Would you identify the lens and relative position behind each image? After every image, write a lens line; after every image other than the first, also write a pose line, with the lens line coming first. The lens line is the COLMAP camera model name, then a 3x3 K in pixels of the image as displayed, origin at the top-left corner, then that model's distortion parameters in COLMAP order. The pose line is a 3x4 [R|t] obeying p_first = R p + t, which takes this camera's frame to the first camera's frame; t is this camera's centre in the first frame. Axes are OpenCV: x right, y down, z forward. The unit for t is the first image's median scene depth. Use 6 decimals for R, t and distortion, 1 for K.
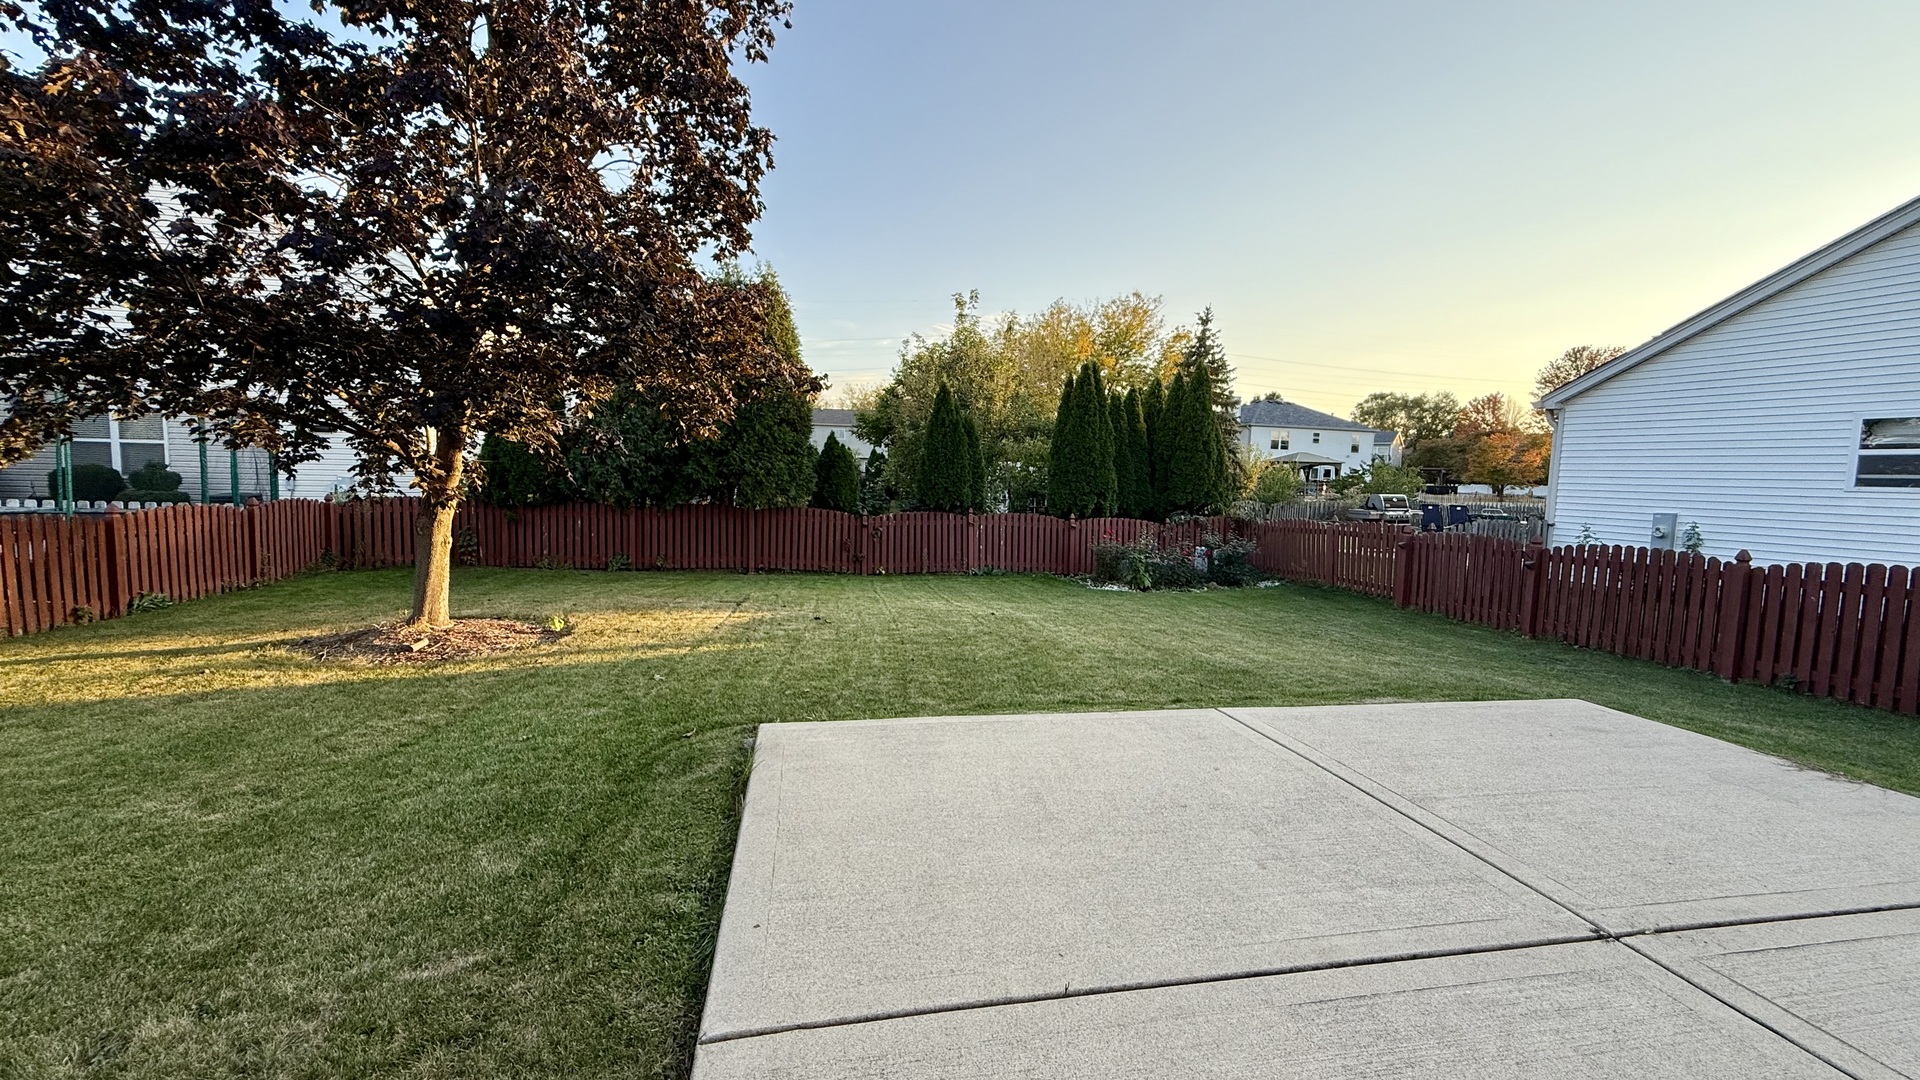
lens RADIAL K [[767.6, 0, 954.7], [0, 767.6, 535.5], [0, 0, 1]] dist [0.000232, 0.000233]
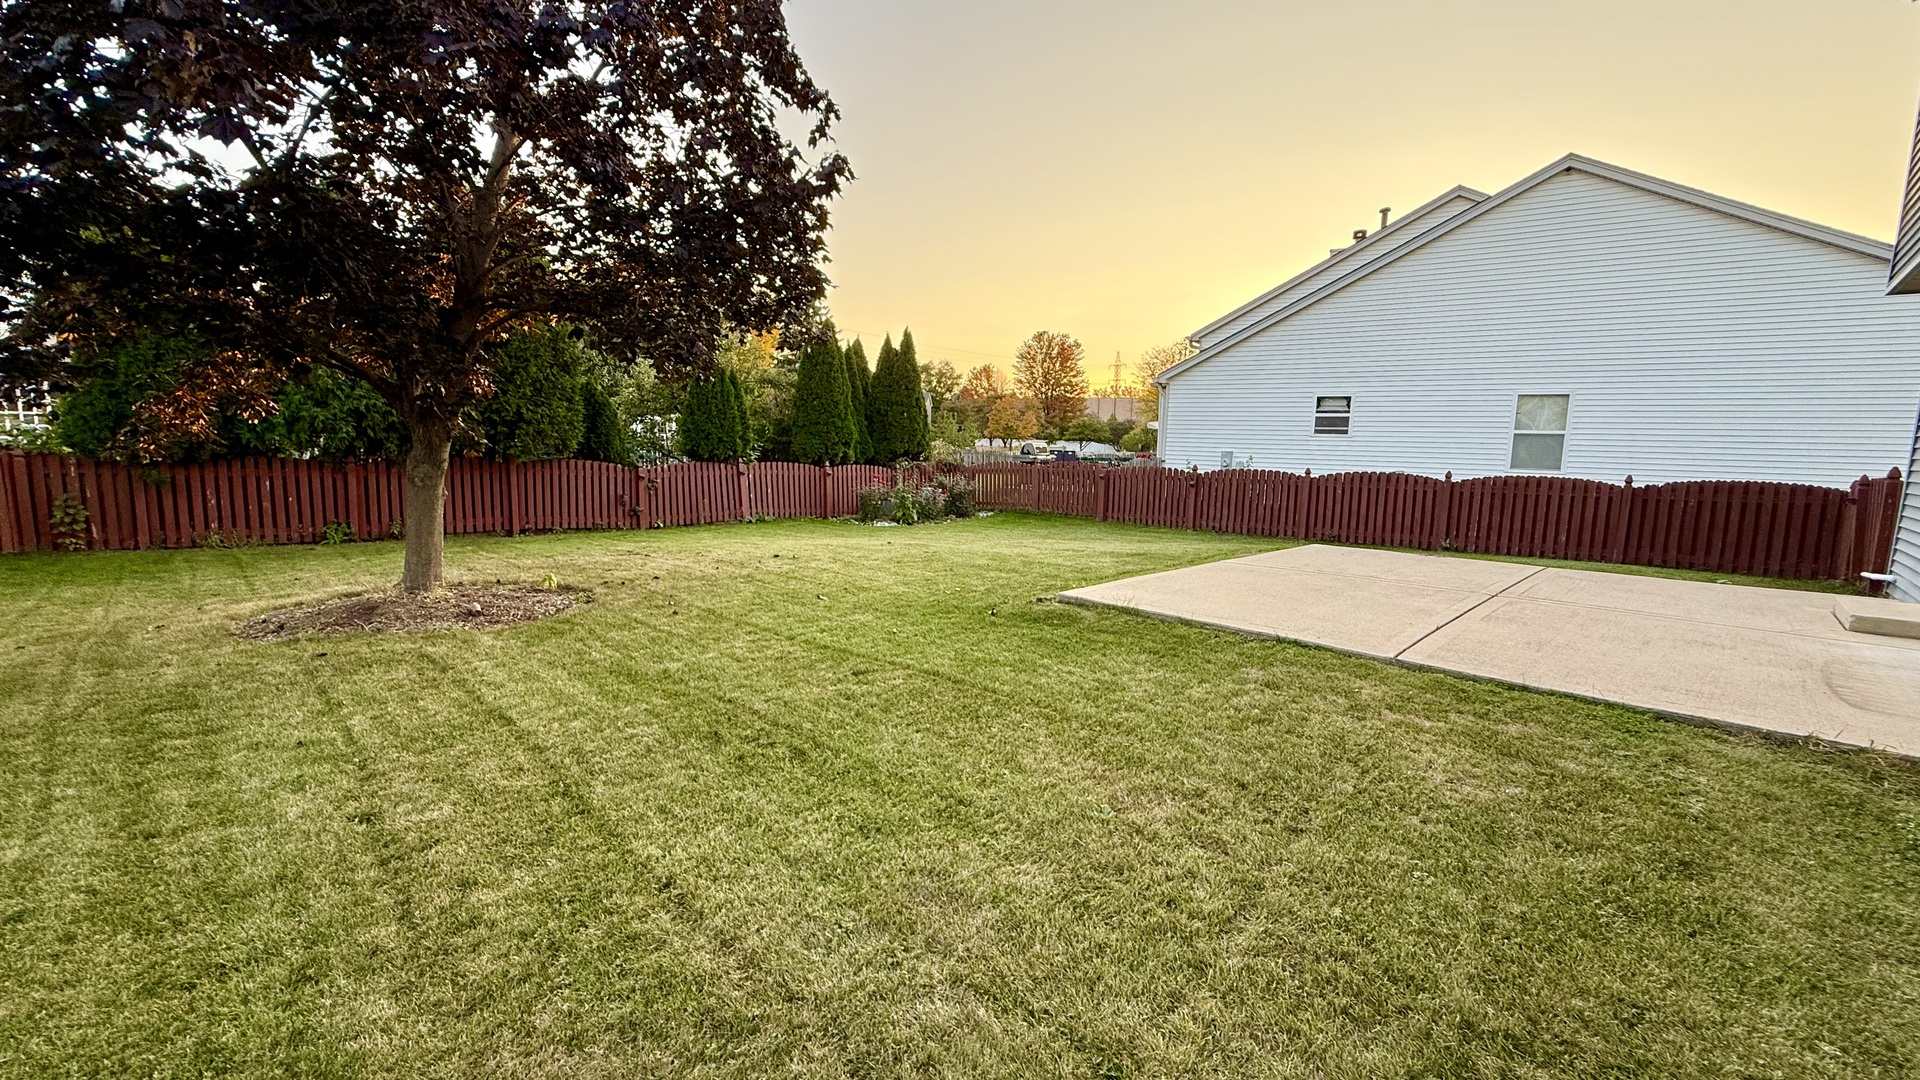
lens RADIAL K [[772.0, 0, 960.0], [0, 772.0, 540.0], [0, 0, 1]] dist [0.001520, 0.000206]
pose [[0.820995, -0.076535, 0.565783, -0.341298], [0.041339, 0.996342, 0.074792, 0.009008], [-0.569437, -0.038015, 0.821155, -0.016769]]
